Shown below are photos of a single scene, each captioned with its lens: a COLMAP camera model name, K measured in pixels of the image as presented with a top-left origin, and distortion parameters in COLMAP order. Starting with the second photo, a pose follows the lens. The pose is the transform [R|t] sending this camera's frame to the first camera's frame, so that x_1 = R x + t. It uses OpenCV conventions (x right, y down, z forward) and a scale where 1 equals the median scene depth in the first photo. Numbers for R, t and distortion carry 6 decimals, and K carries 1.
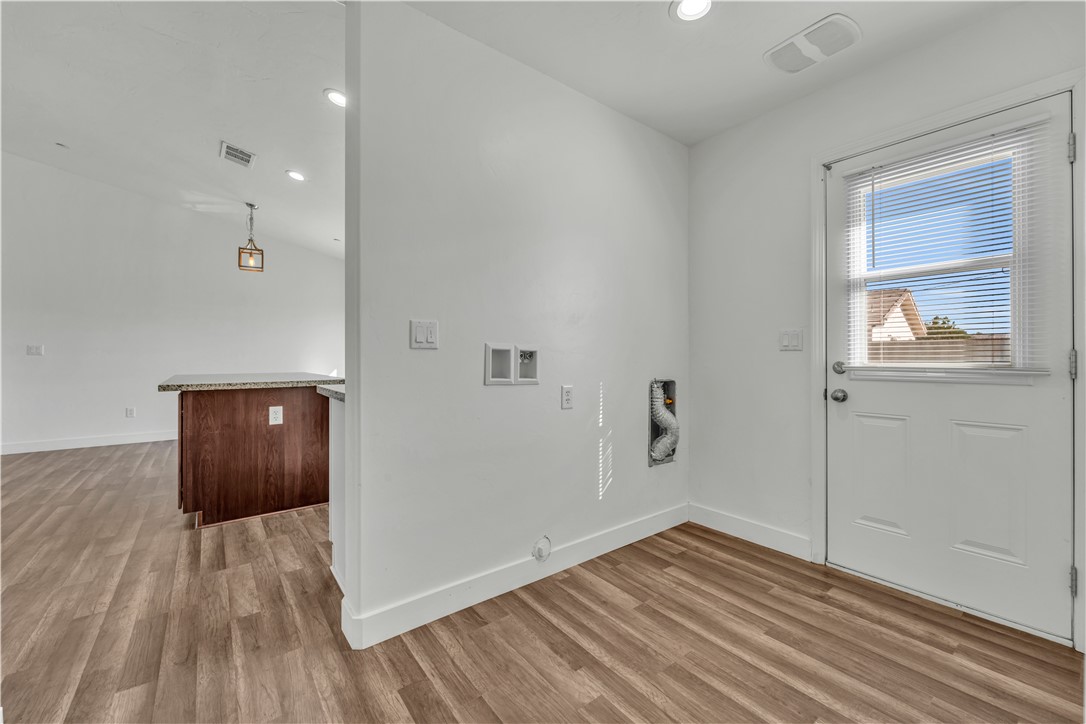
lens RADIAL K [[440.2, 0, 550.3], [0, 440.2, 357.4], [0, 0, 1]] dist [0.001809, -0.002598]
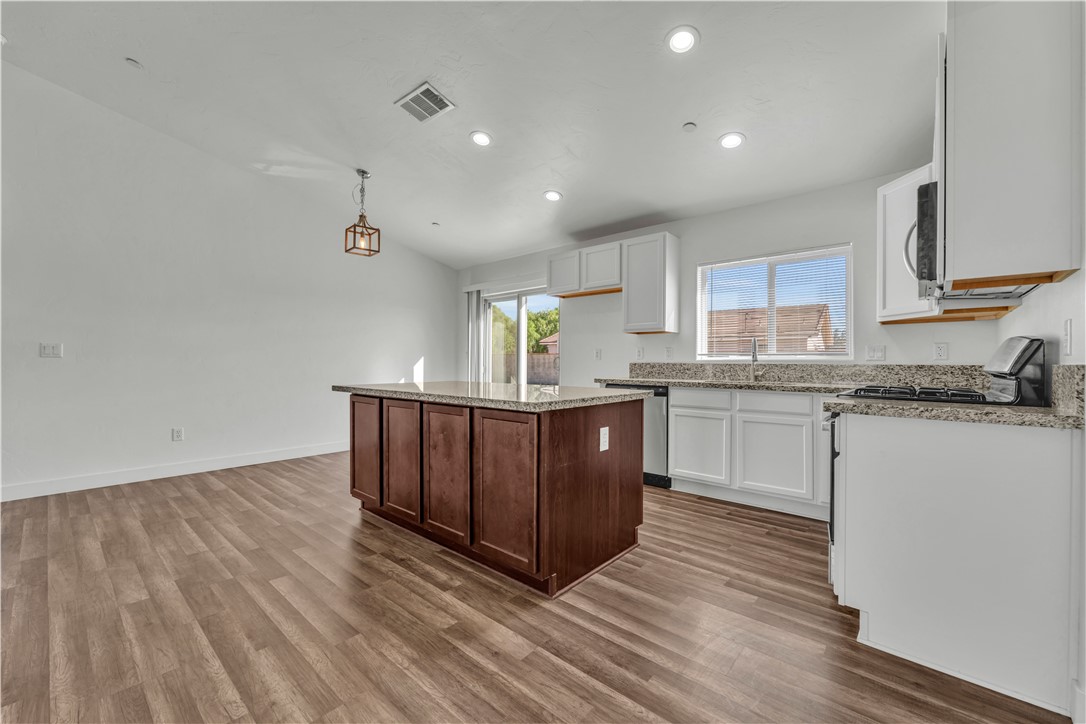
lens RADIAL K [[440.2, 0, 551.9], [0, 440.2, 362.5], [0, 0, 1]] dist [0.001809, -0.002598]
pose [[0.981804, 0.003837, 0.189858, -0.904897], [-0.004110, 0.999991, 0.001044, -0.003186], [-0.189852, -0.001806, 0.981811, 0.272506]]
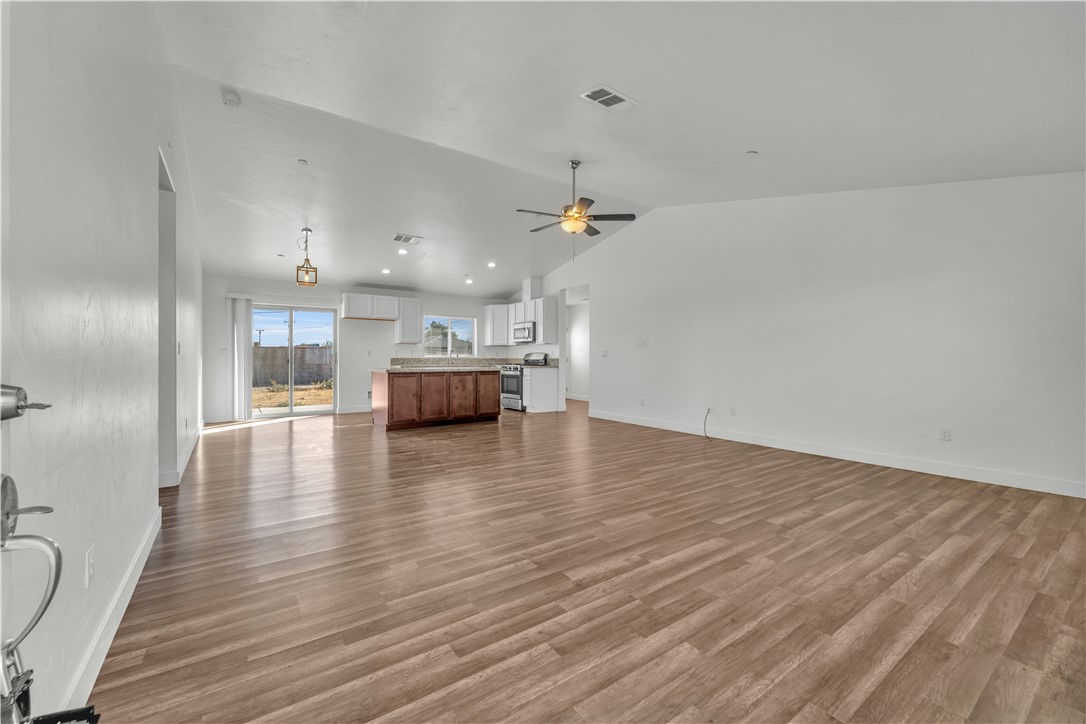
lens RADIAL K [[440.2, 0, 543.6], [0, 440.2, 356.8], [0, 0, 1]] dist [0.001809, -0.002598]
pose [[0.053005, 0.004007, 0.998586, -3.350541], [-0.002412, 0.999990, -0.003884, -0.000270], [-0.998591, -0.002203, 0.053014, 0.552239]]
